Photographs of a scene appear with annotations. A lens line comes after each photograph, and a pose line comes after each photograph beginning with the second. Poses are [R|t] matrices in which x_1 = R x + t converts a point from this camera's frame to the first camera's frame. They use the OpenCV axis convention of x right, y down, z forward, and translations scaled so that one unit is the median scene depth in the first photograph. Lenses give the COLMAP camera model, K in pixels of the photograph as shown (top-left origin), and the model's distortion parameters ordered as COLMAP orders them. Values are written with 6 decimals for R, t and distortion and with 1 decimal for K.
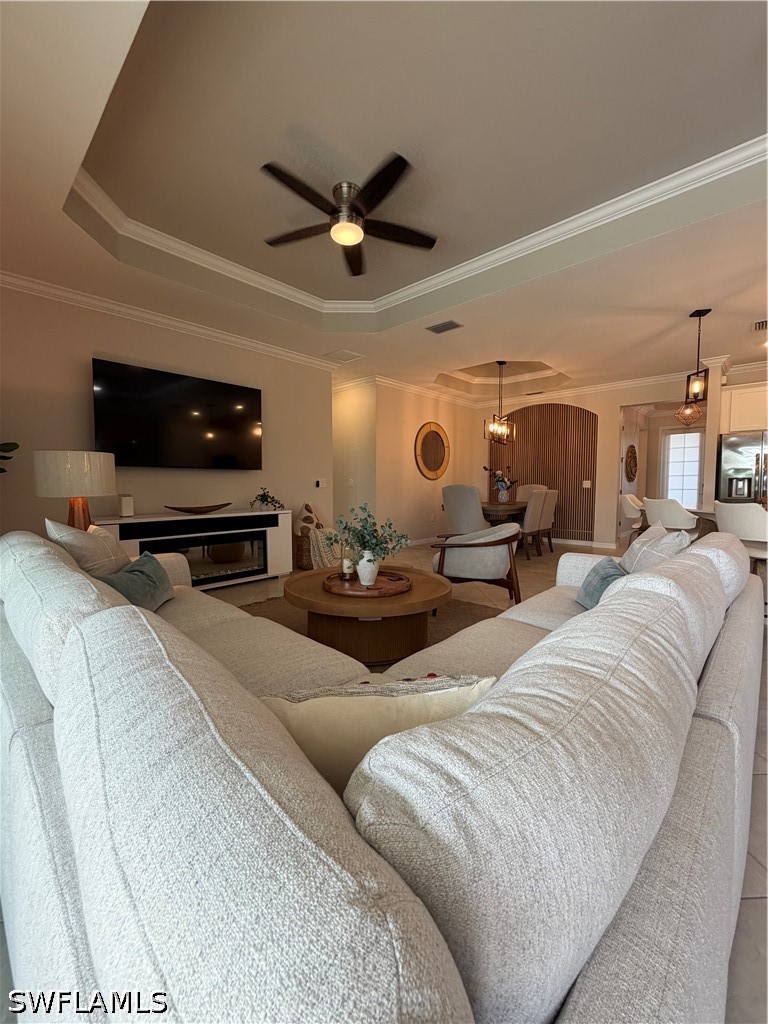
lens RADIAL K [[408.9, 0, 387.0], [0, 408.9, 506.2], [0, 0, 1]] dist [-0.000411, 0.000269]
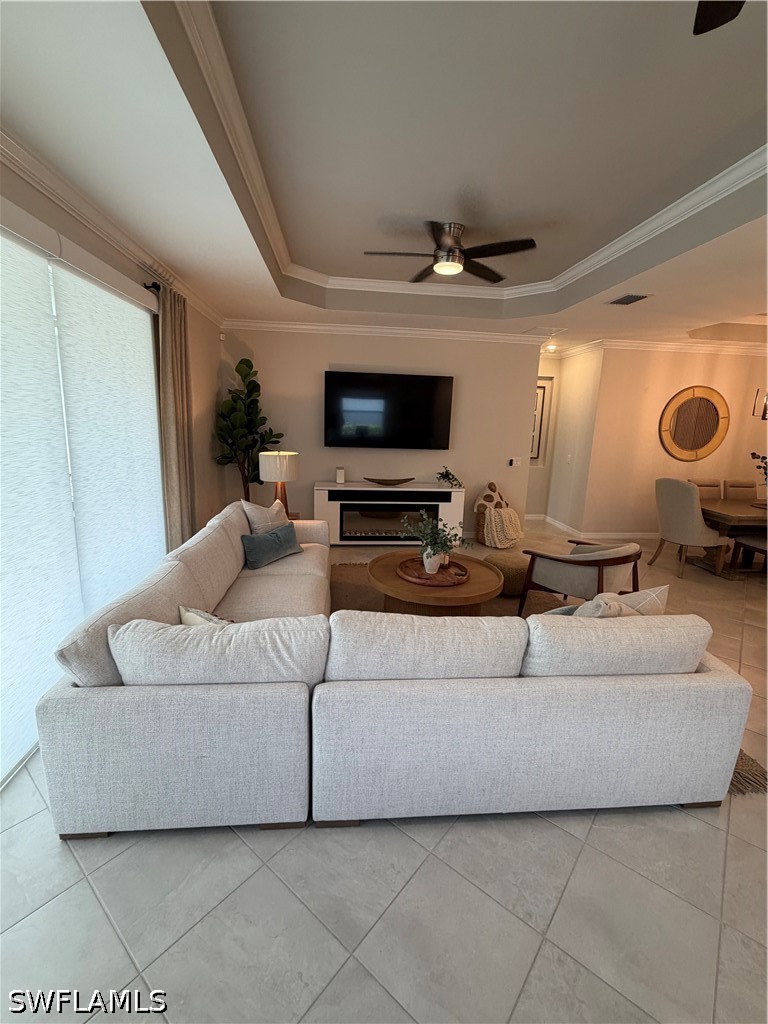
lens RADIAL K [[448.9, 0, 377.8], [0, 448.9, 513.2], [0, 0, 1]] dist [-0.000671, -0.000517]
pose [[0.750237, 0.161366, -0.641175, 0.370357], [-0.067999, 0.983449, 0.167942, -0.112428], [0.657663, -0.082397, 0.748793, -0.063574]]
